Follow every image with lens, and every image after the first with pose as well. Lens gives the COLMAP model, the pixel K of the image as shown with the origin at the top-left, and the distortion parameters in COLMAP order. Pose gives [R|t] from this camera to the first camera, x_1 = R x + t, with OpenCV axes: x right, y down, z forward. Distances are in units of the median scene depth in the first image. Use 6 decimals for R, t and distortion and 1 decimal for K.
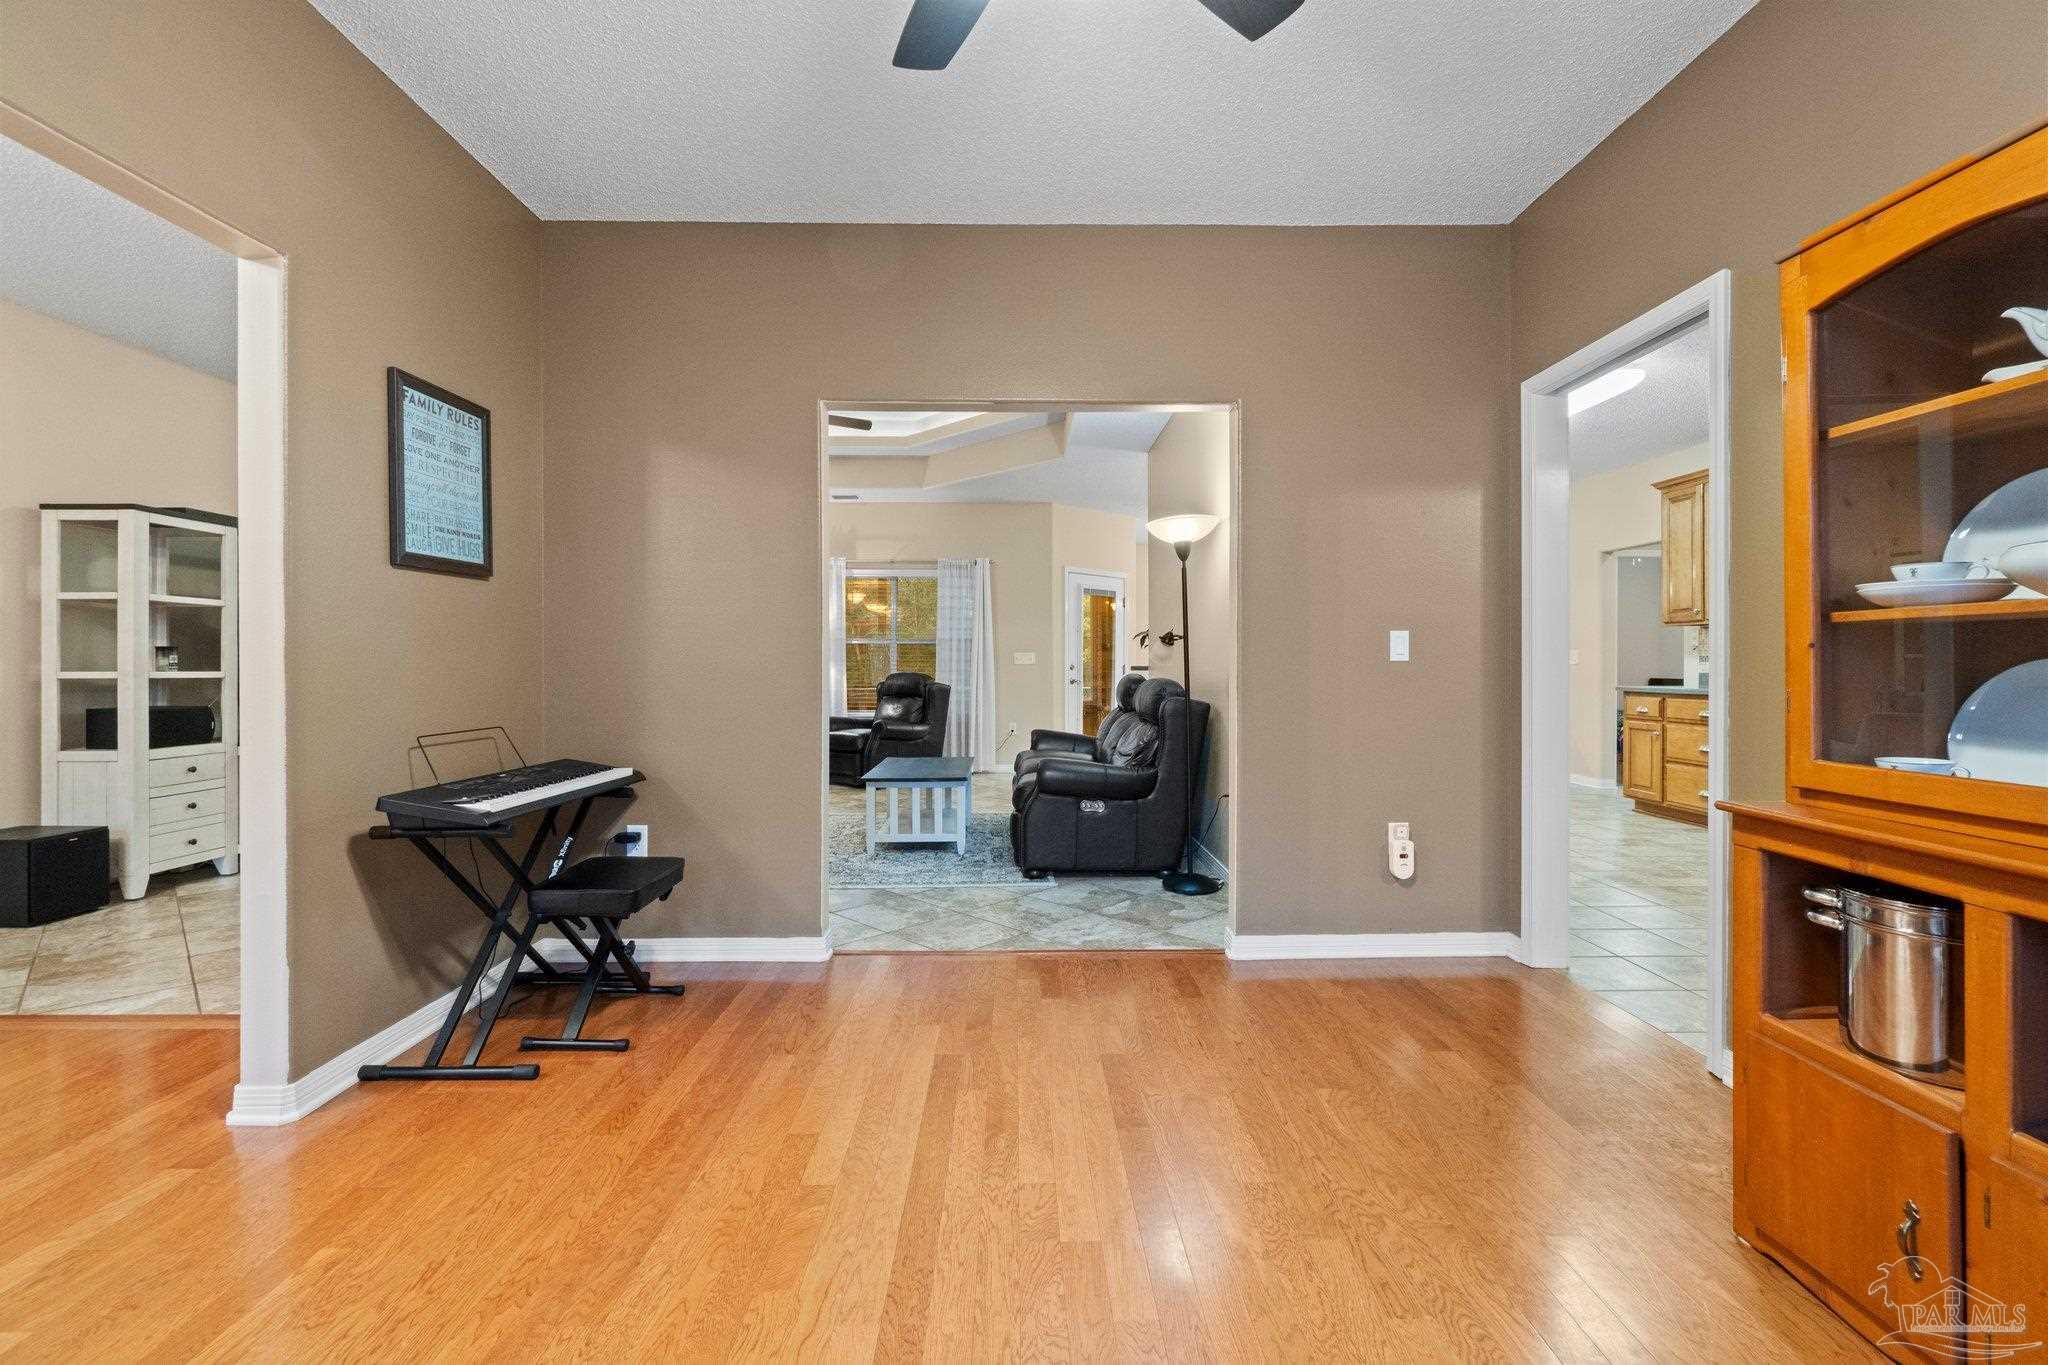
lens RADIAL K [[884.3, 0, 1023.6], [0, 884.3, 666.3], [0, 0, 1]] dist [-0.001219, 0.000631]
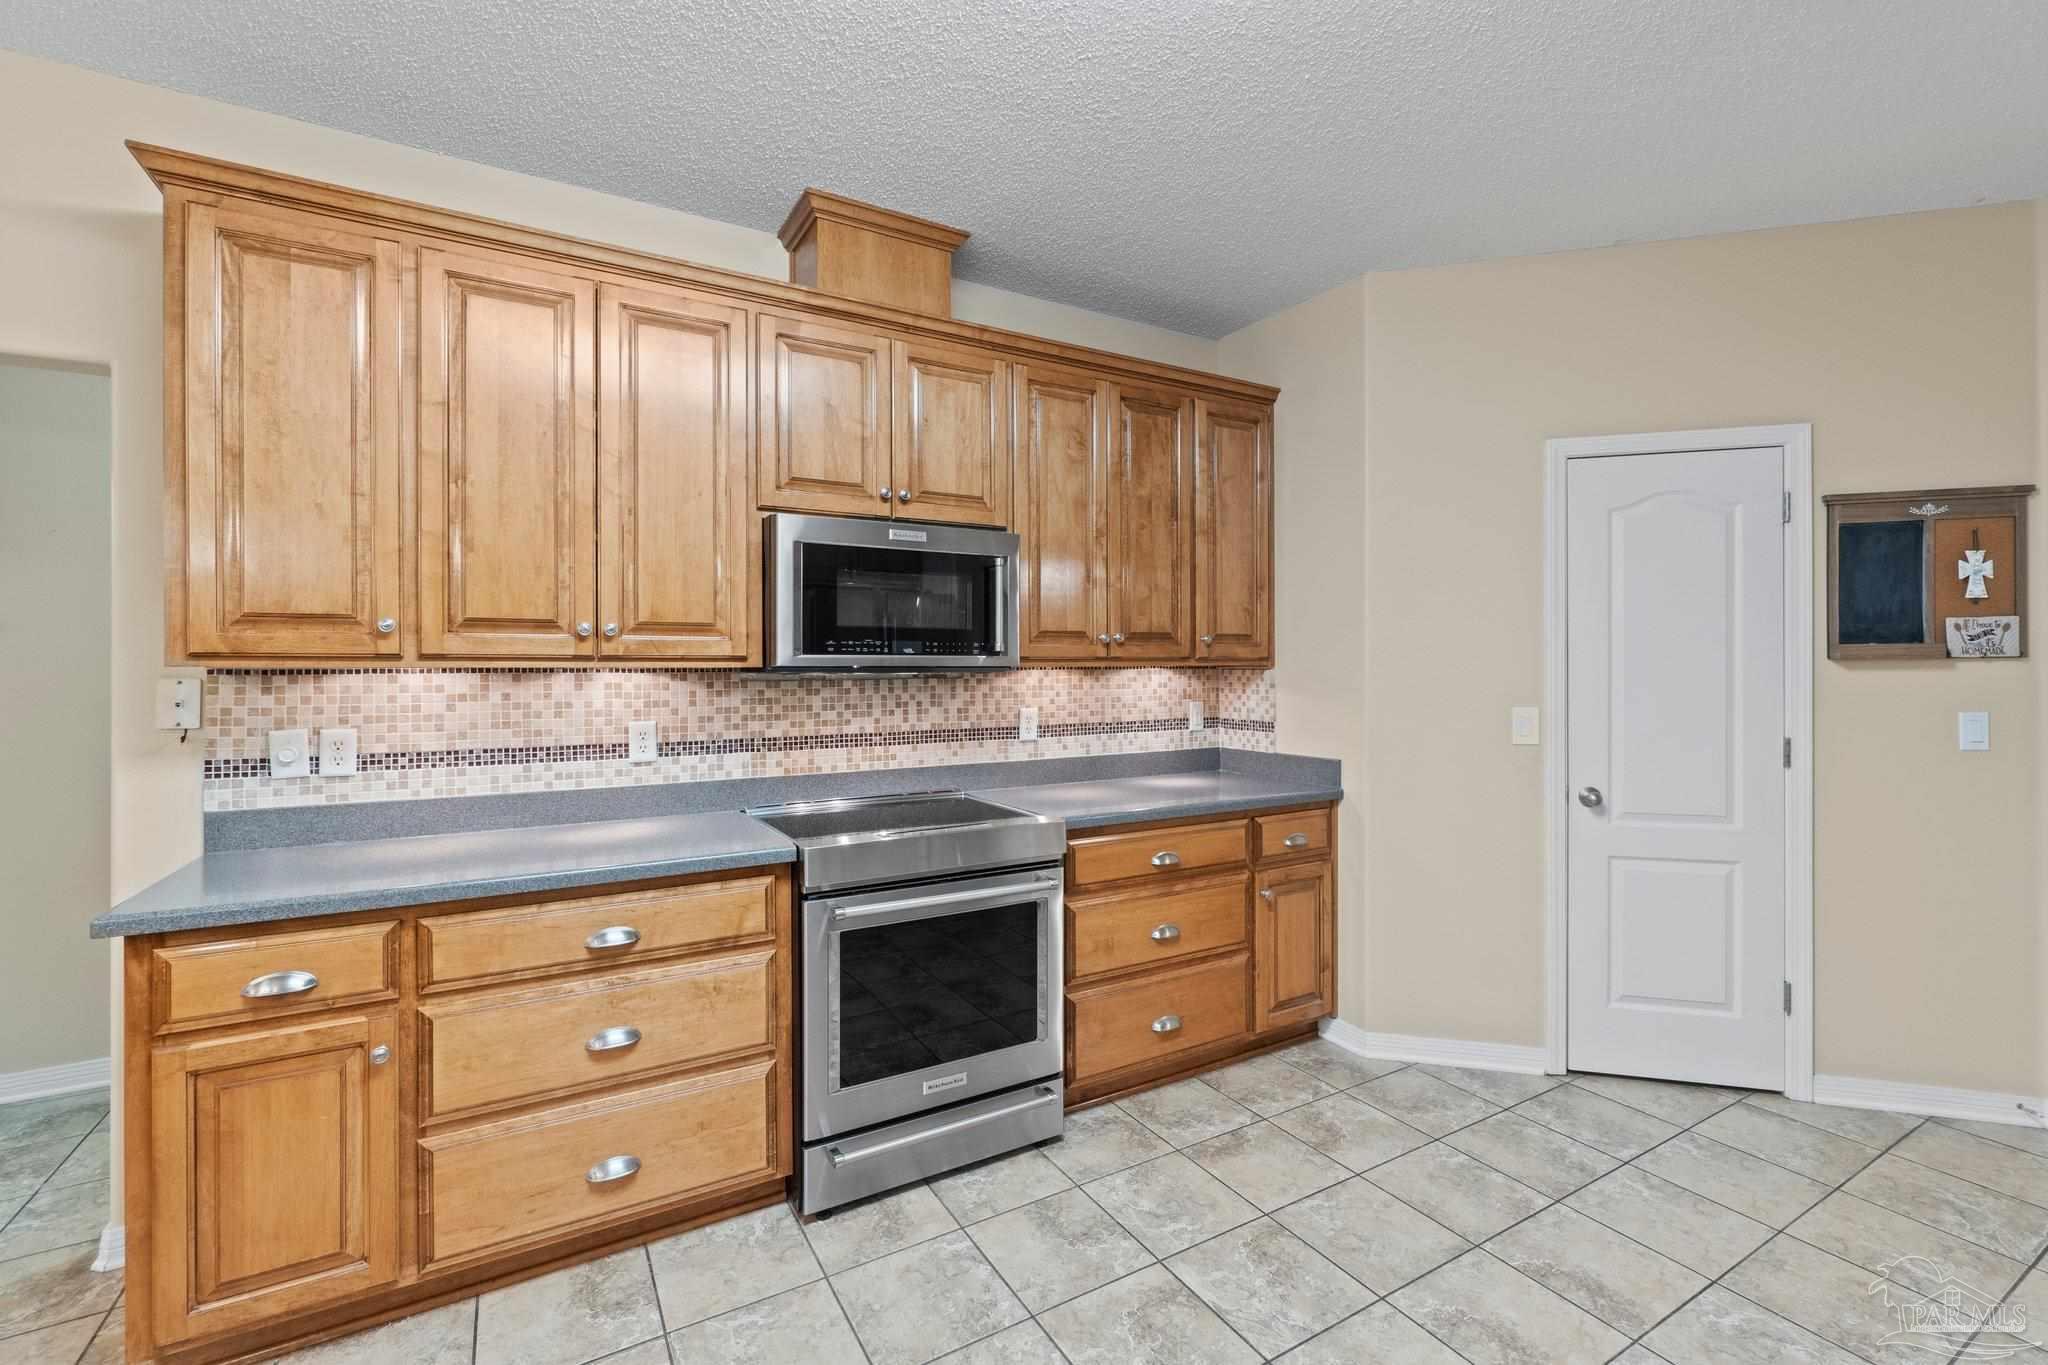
lens RADIAL K [[884.3, 0, 1023.6], [0, 884.3, 666.3], [0, 0, 1]] dist [-0.001219, 0.000631]
pose [[-0.493979, 0.005893, 0.869454, 0.374351], [0.004055, 0.999982, -0.004473, -0.046846], [-0.869464, 0.001316, -0.493994, 0.982145]]
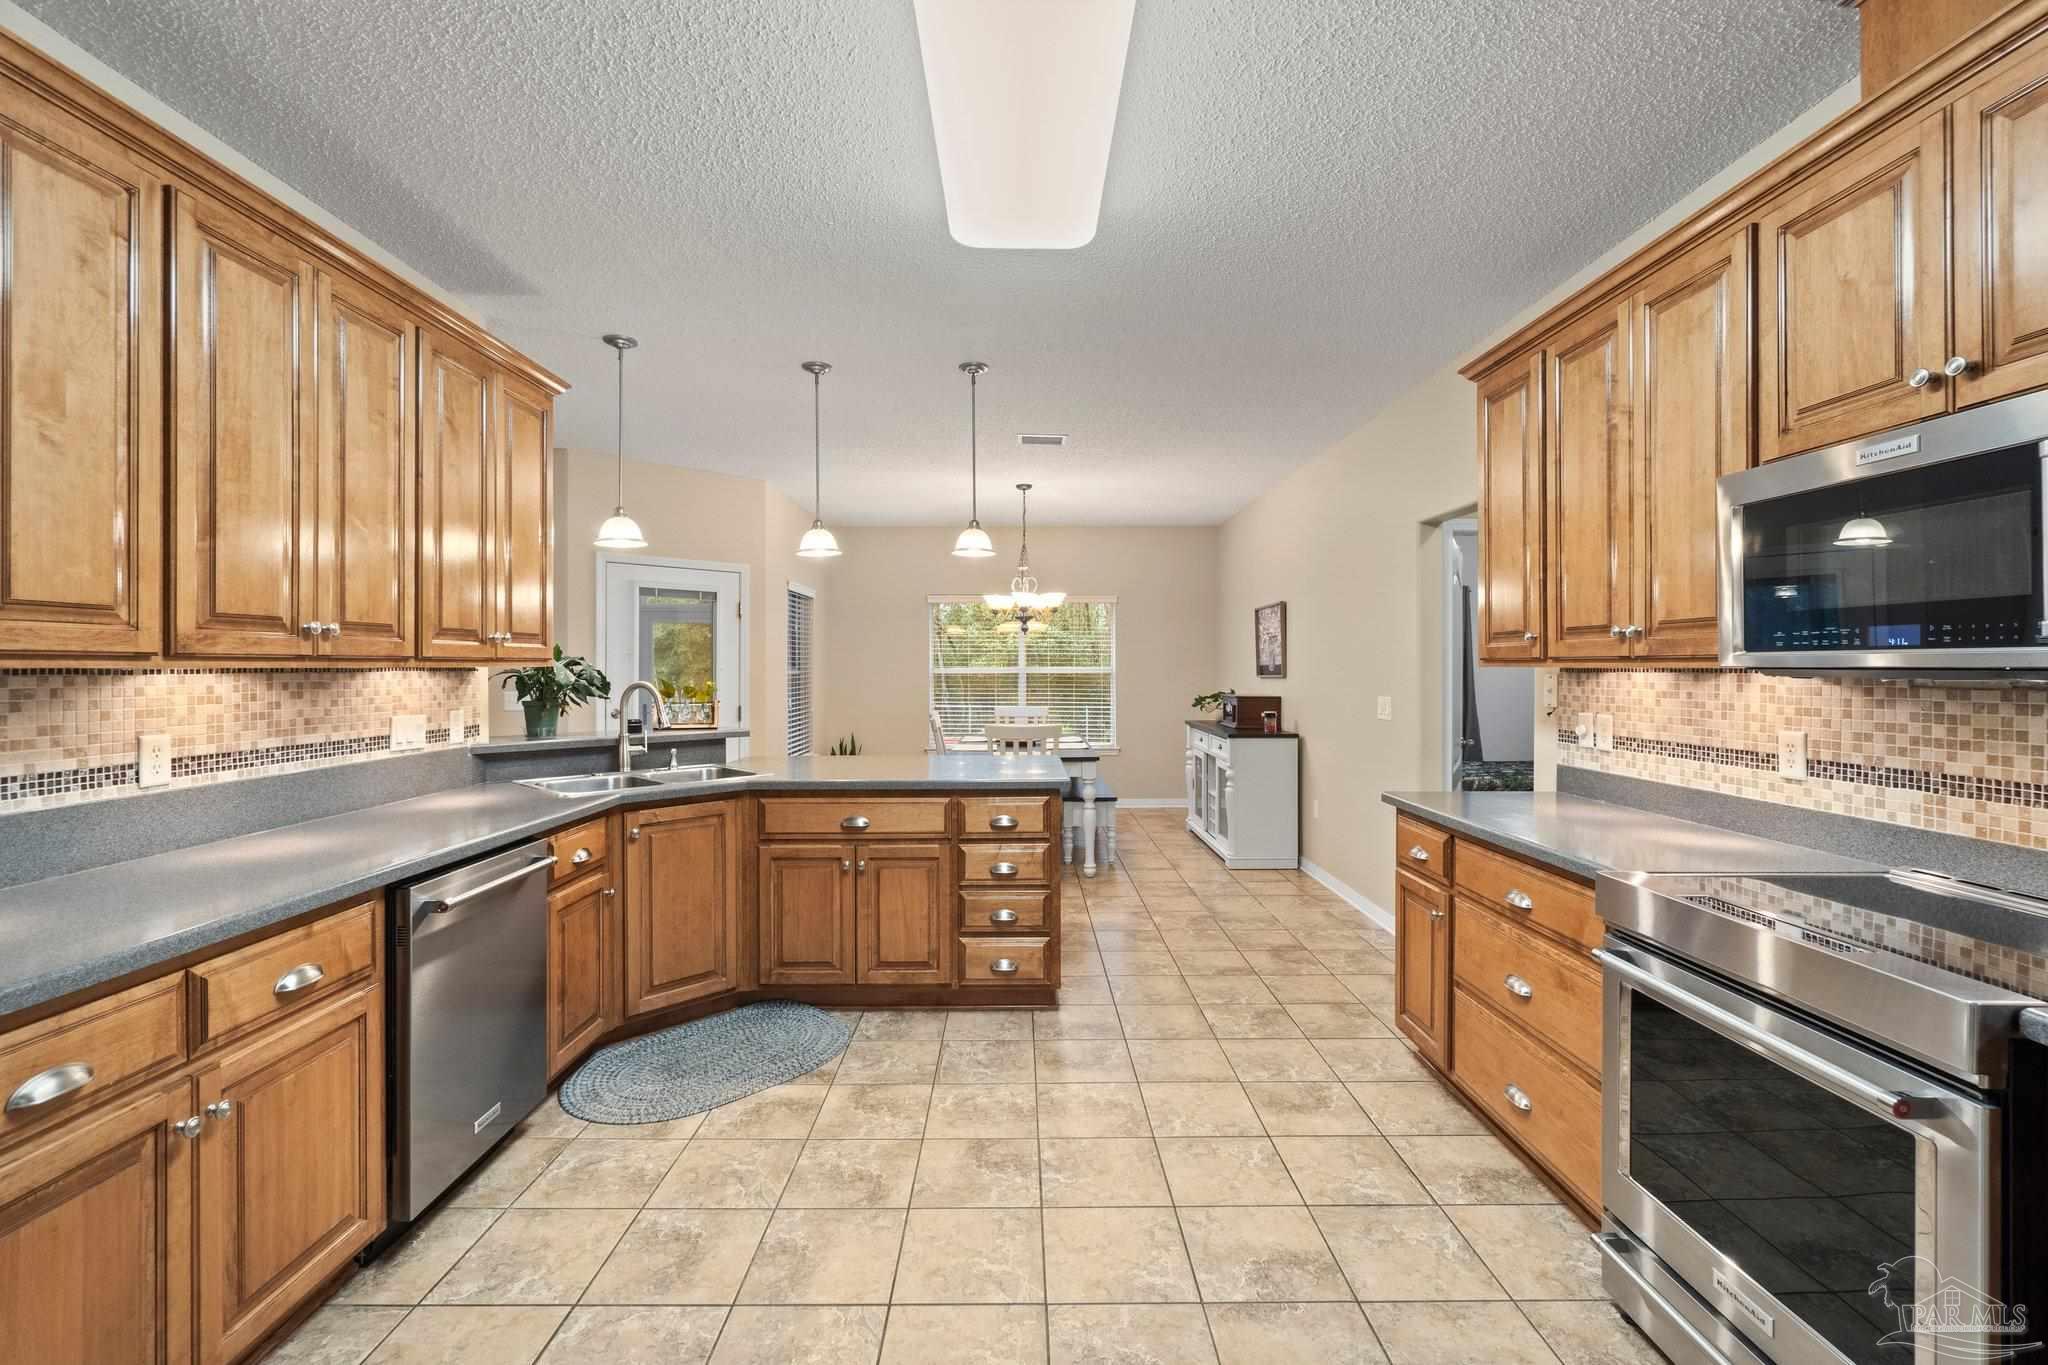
lens RADIAL K [[881.5, 0, 1025.1], [0, 881.5, 675.9], [0, 0, 1]] dist [-0.001027, -0.000016]
pose [[0.999998, 0.001976, 0.000776, 0.519657], [-0.001984, 0.999944, 0.010354, -0.048730], [-0.000755, -0.010355, 0.999946, 0.574050]]
